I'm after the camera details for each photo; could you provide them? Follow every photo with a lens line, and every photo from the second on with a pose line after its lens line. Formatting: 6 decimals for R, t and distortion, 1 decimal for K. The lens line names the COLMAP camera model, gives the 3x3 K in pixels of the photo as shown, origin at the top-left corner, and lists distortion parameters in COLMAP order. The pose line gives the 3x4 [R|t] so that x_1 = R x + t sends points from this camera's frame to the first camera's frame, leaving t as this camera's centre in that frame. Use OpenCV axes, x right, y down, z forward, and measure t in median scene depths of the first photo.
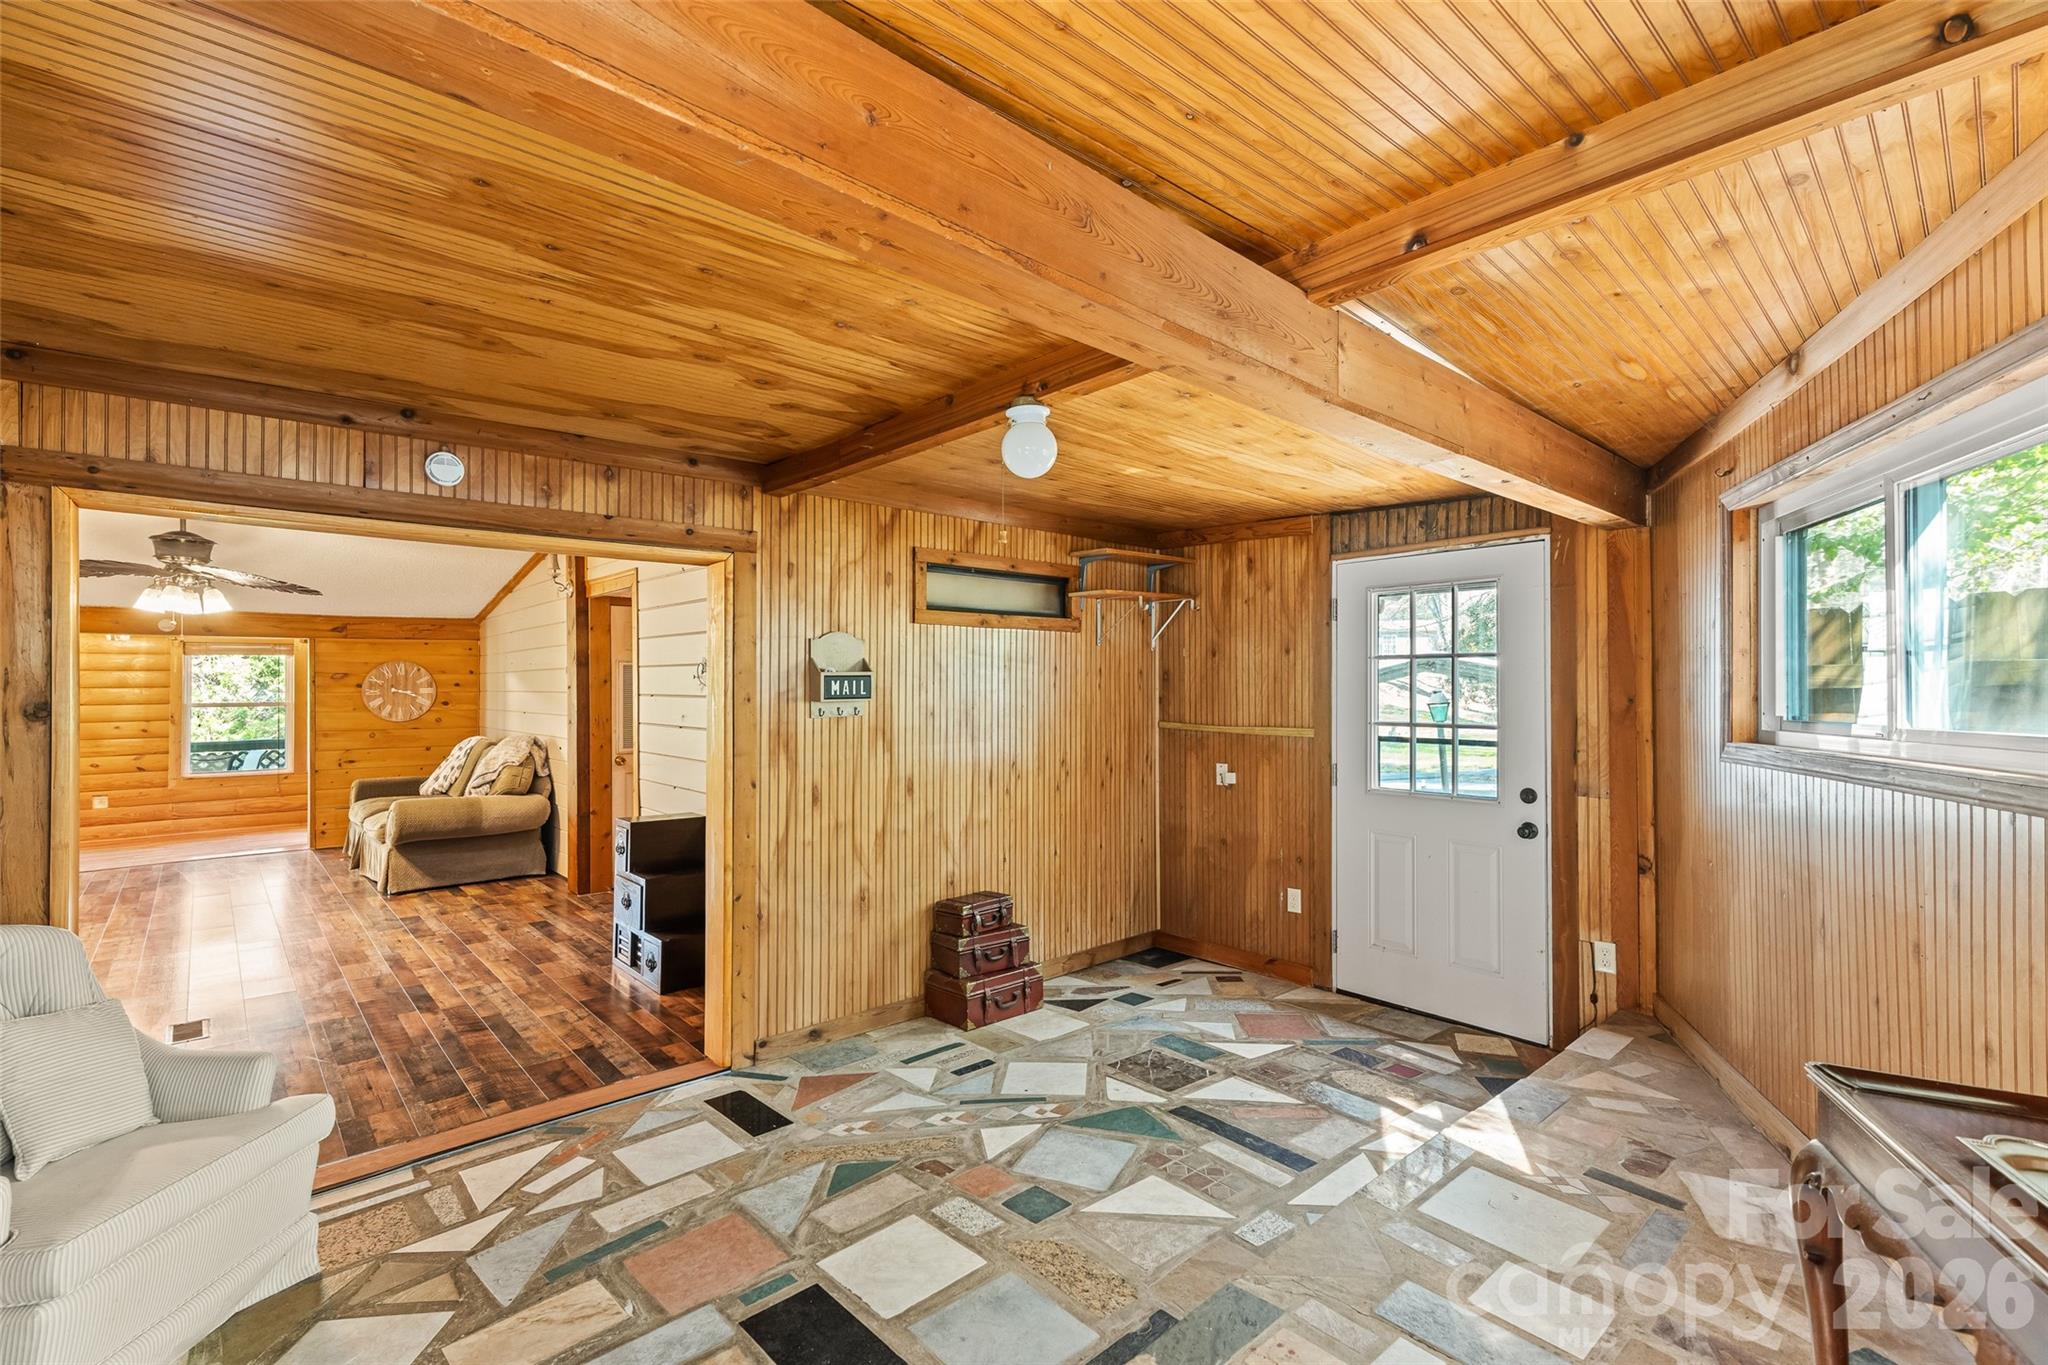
lens RADIAL K [[915.6, 0, 1020.9], [0, 915.6, 675.1], [0, 0, 1]] dist [0.021036, -0.000749]
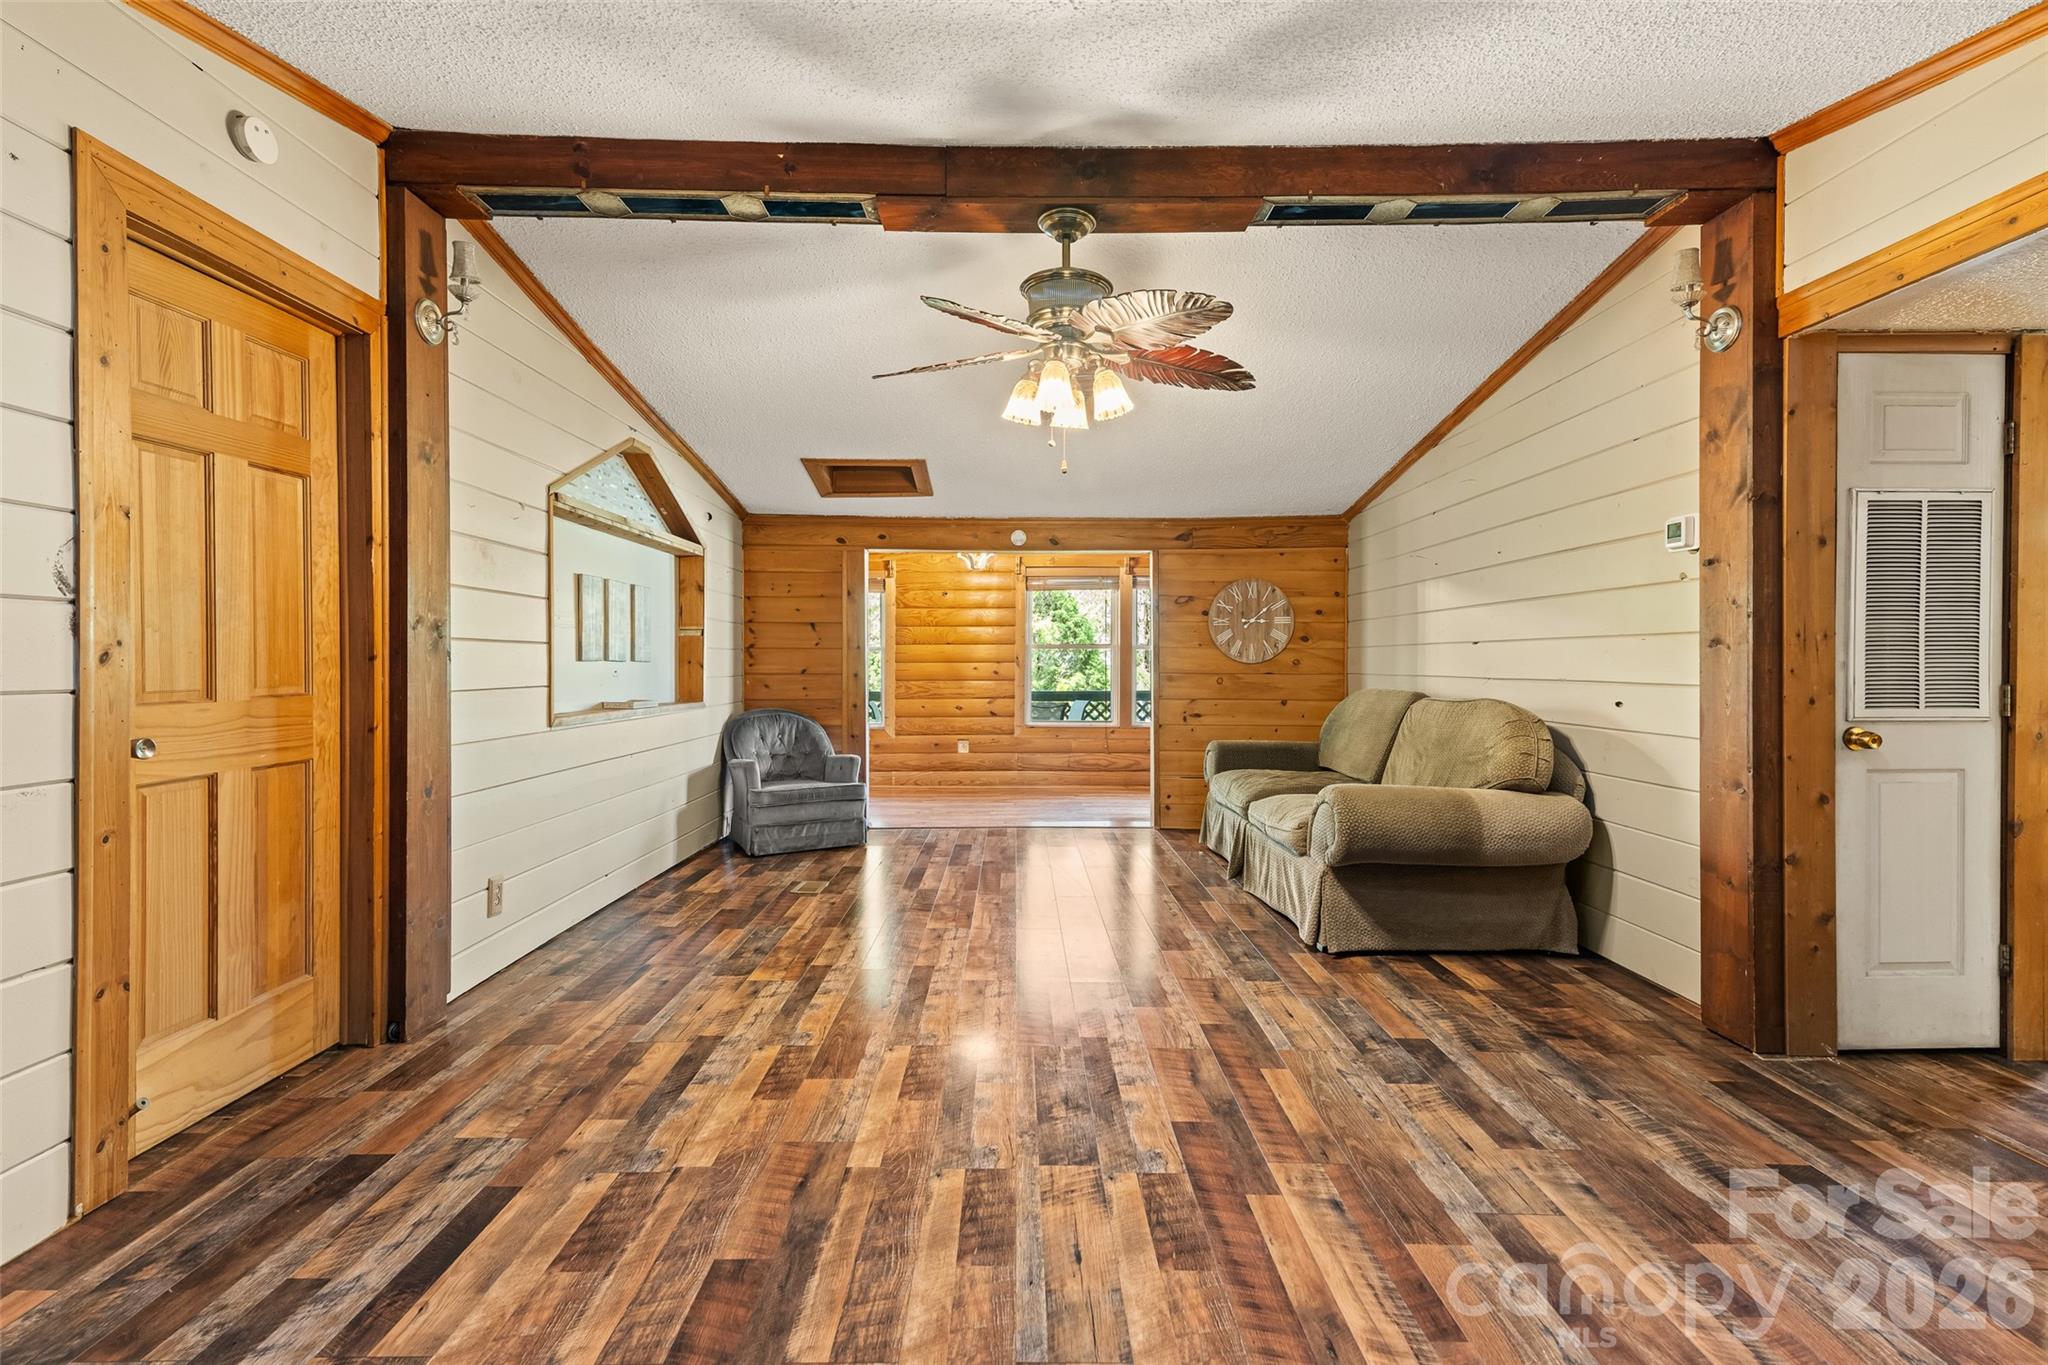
lens RADIAL K [[922.7, 0, 1016.2], [0, 922.7, 665.0], [0, 0, 1]] dist [0.019201, -0.000760]
pose [[0.750772, 0.007836, -0.660515, -0.437699], [0.002127, 0.999896, 0.014280, 0.053684], [0.660558, -0.012126, 0.750677, 0.444818]]
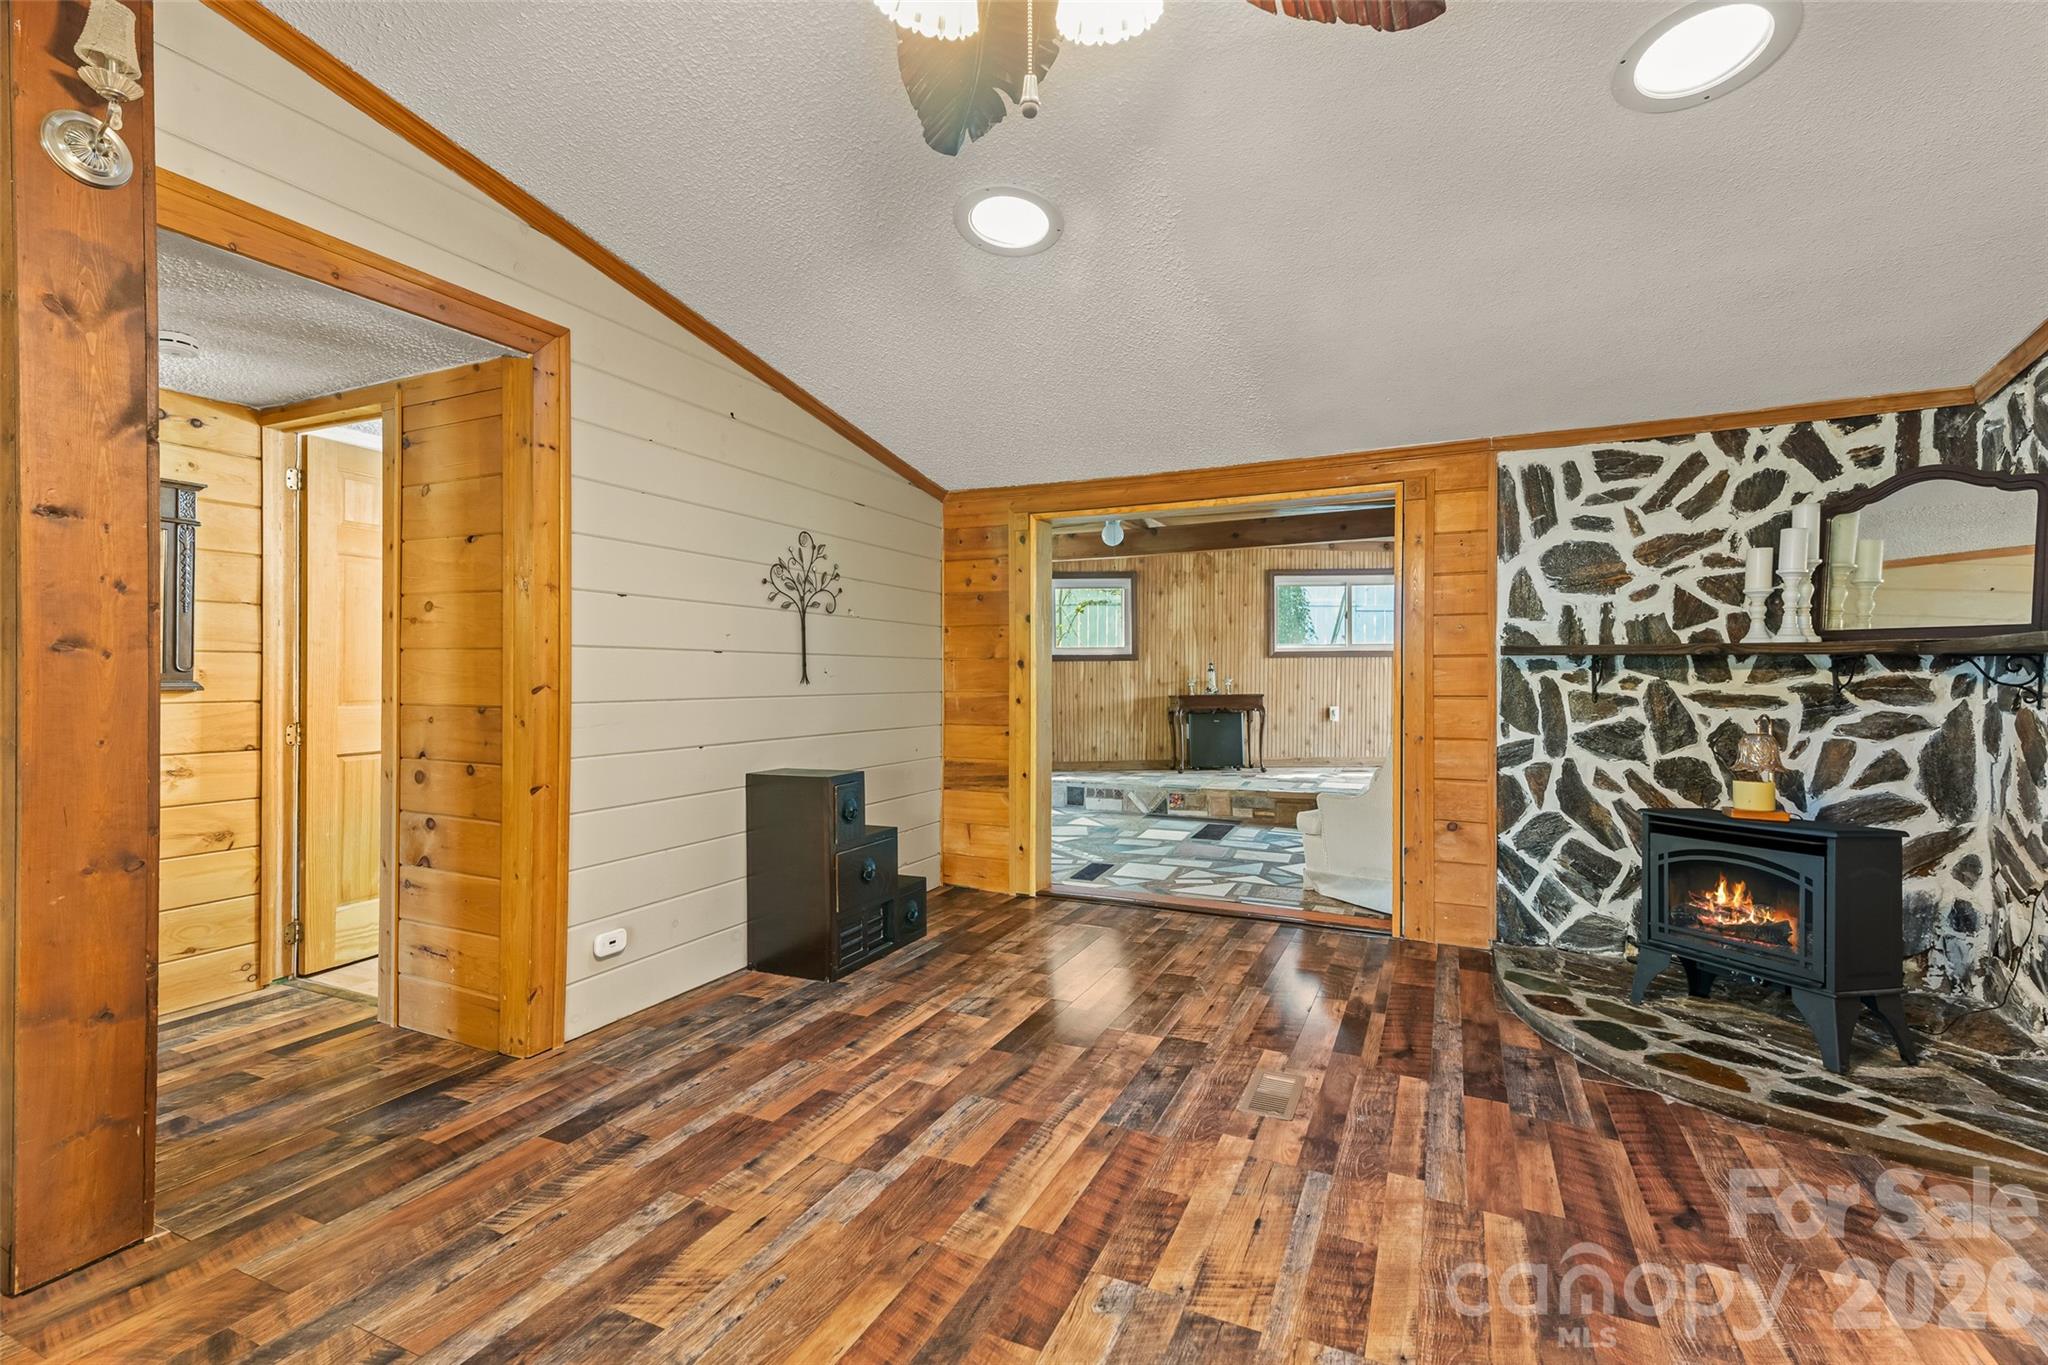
lens RADIAL K [[915.6, 0, 1020.9], [0, 915.6, 675.1], [0, 0, 1]] dist [0.021036, -0.000749]
pose [[-0.397479, -0.002043, 0.917609, -0.832375], [-0.010182, 0.999946, -0.002184, 0.056981], [-0.917555, -0.010211, -0.397478, 0.837168]]
